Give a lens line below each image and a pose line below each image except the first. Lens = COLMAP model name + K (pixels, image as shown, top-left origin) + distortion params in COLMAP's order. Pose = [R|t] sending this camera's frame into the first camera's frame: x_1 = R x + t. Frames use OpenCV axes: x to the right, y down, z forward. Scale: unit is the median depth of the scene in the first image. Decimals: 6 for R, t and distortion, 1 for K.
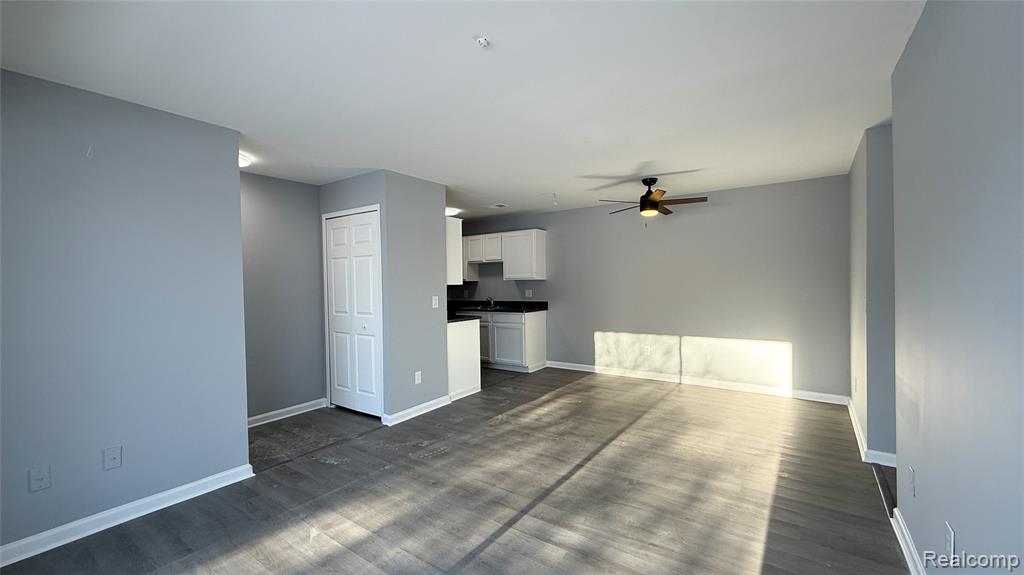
lens RADIAL K [[408.0, 0, 512.0], [0, 408.0, 287.5], [0, 0, 1]] dist [0.000324, 0.000042]
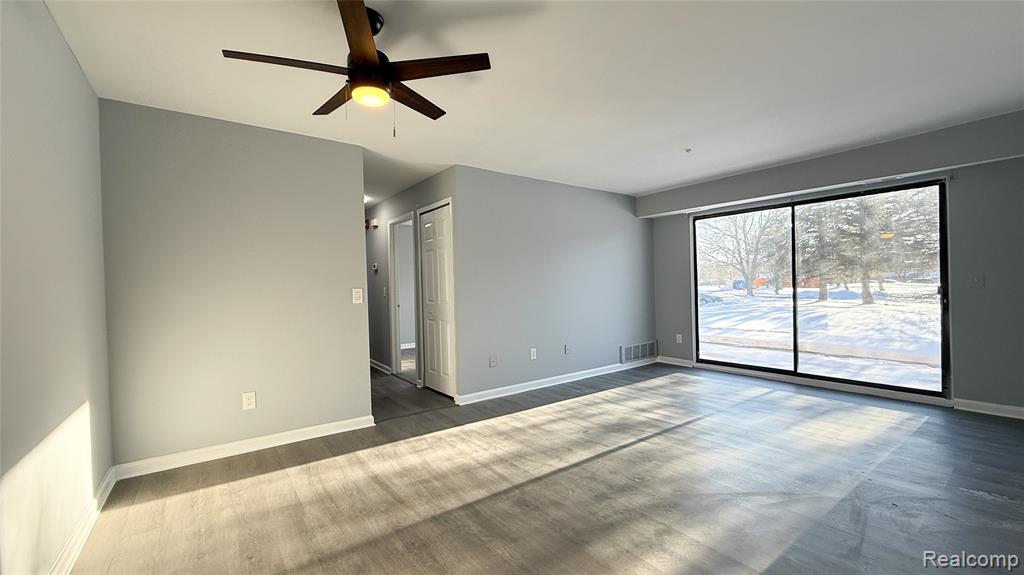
lens RADIAL K [[408.0, 0, 512.0], [0, 408.0, 287.5], [0, 0, 1]] dist [0.000324, 0.000042]
pose [[-0.950541, 0.040265, 0.307978, 0.081784], [0.042625, 0.999091, 0.000936, 0.031445], [-0.307660, 0.014017, -0.951393, 1.602048]]
